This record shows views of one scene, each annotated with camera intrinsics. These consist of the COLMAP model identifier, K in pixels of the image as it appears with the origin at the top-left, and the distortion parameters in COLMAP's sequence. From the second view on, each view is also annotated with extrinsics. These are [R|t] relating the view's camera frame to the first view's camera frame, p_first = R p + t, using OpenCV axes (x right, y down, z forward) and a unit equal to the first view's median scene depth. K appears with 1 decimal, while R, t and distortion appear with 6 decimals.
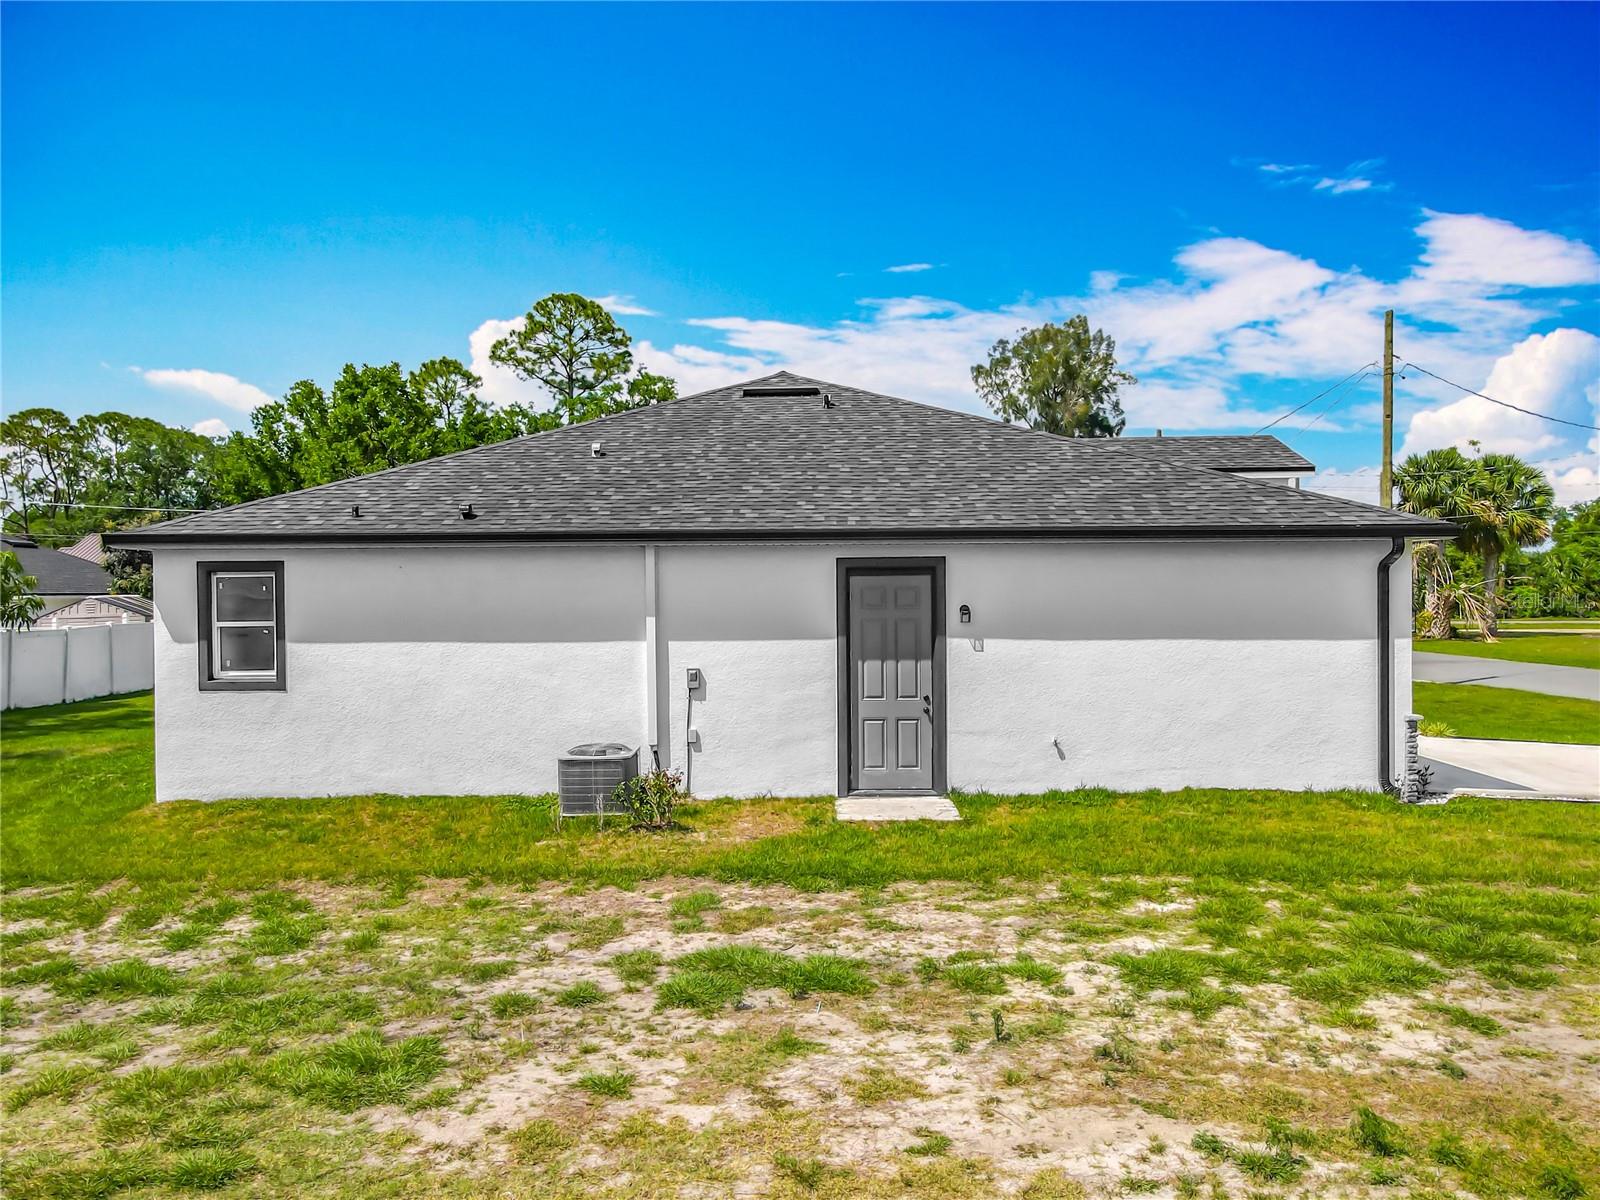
lens RADIAL K [[1196.9, 0, 782.6], [0, 1196.9, 598.4], [0, 0, 1]] dist [0.004042, 0.004916]
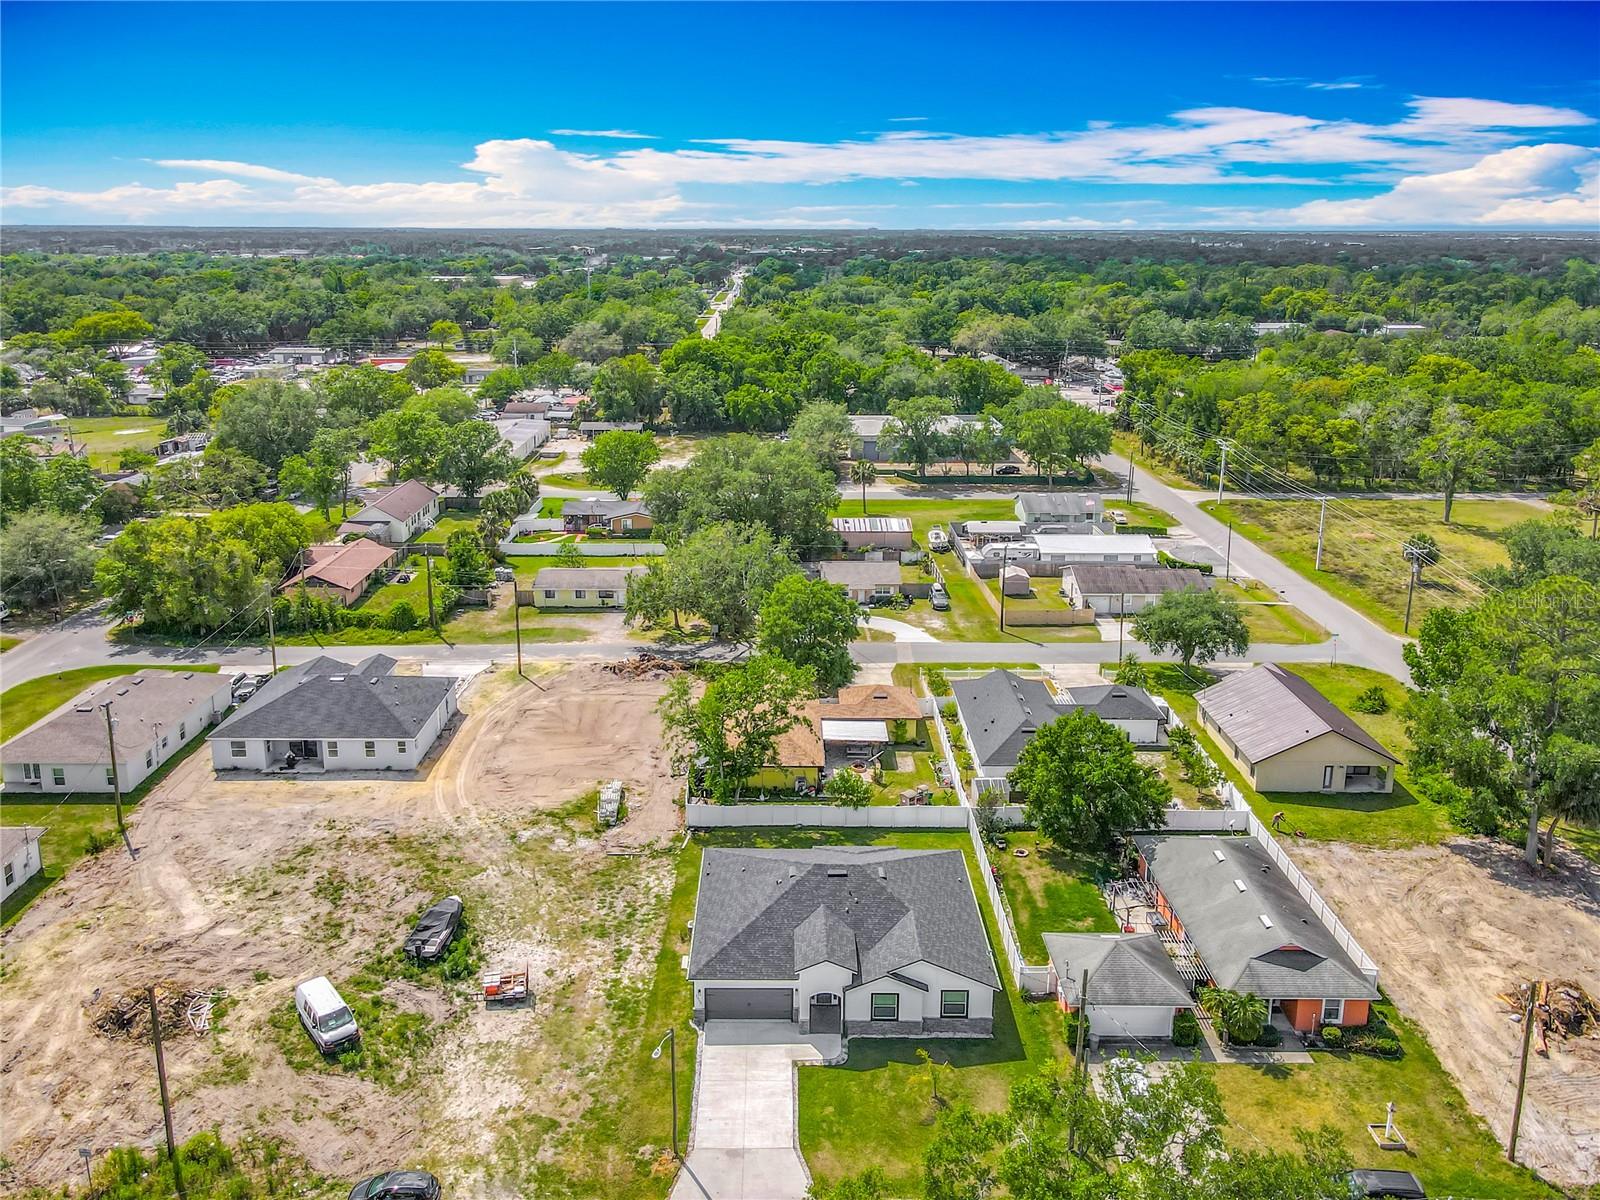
lens RADIAL K [[1192.7, 0, 769.8], [0, 1192.7, 557.6], [0, 0, 1]] dist [0.000150, 0.004823]
pose [[0.002694, 0.273394, -0.961898, 6.195426], [-0.003501, 0.961898, 0.273385, -3.980897], [0.999990, 0.002631, 0.003548, 1.648974]]
